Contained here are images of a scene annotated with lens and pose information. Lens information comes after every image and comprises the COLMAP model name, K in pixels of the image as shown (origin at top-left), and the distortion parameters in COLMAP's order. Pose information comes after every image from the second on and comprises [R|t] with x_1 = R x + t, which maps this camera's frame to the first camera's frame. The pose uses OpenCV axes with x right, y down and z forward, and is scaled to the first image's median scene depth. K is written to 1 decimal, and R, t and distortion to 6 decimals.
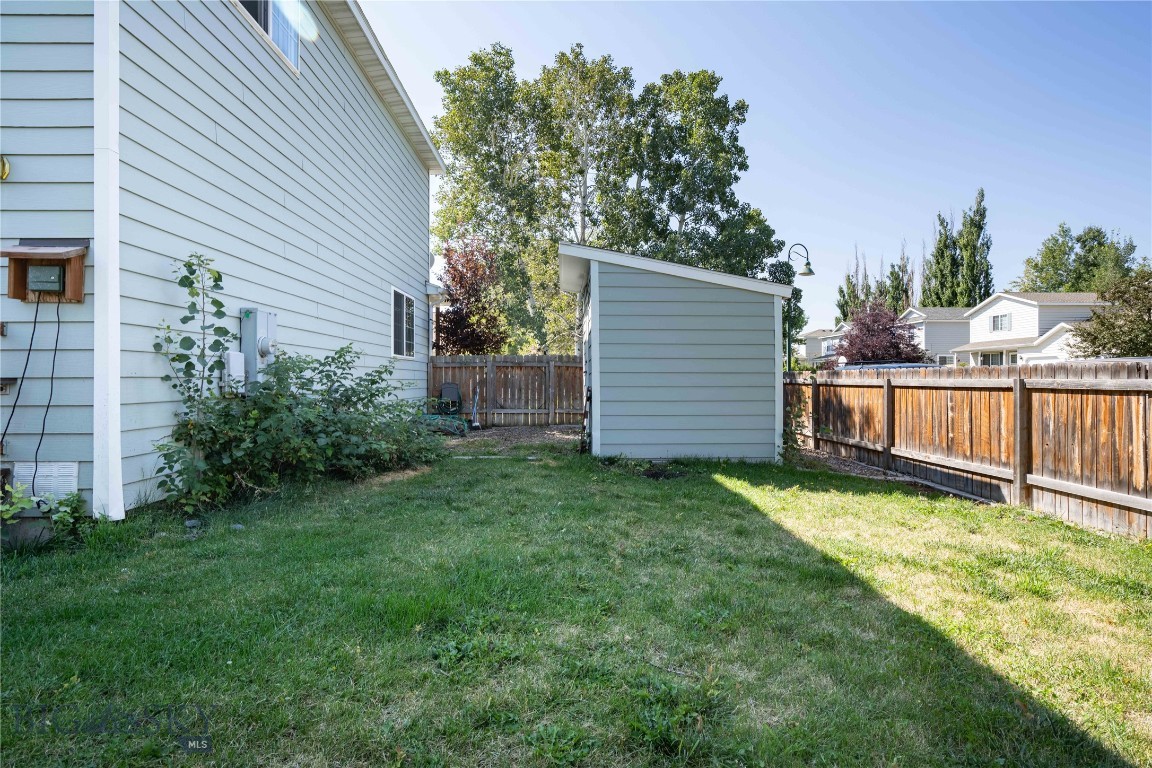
lens RADIAL K [[608.7, 0, 570.2], [0, 608.7, 381.2], [0, 0, 1]] dist [-0.019914, 0.012182]
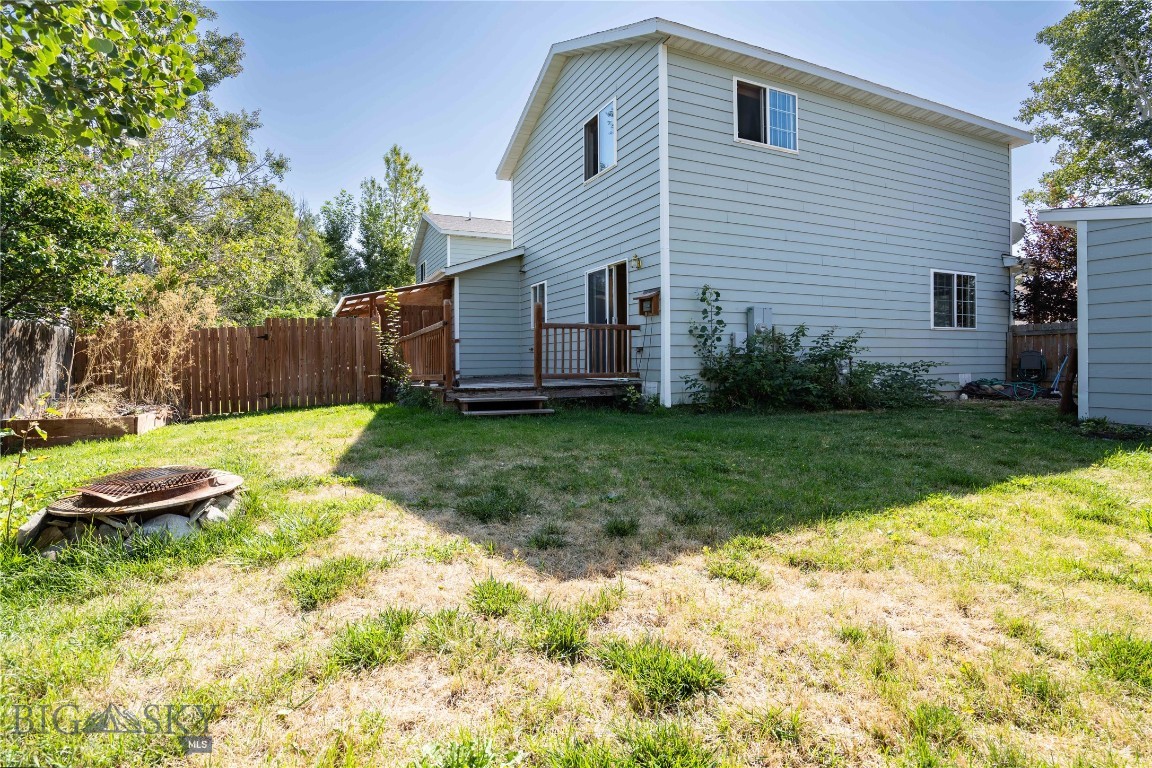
lens RADIAL K [[580.3, 0, 581.3], [0, 580.3, 375.8], [0, 0, 1]] dist [0.001486, 0.000737]
pose [[0.417500, 0.013584, -0.908575, 0.960534], [0.005220, 0.999836, 0.017347, 0.058097], [0.908662, -0.011985, 0.417361, -0.194616]]
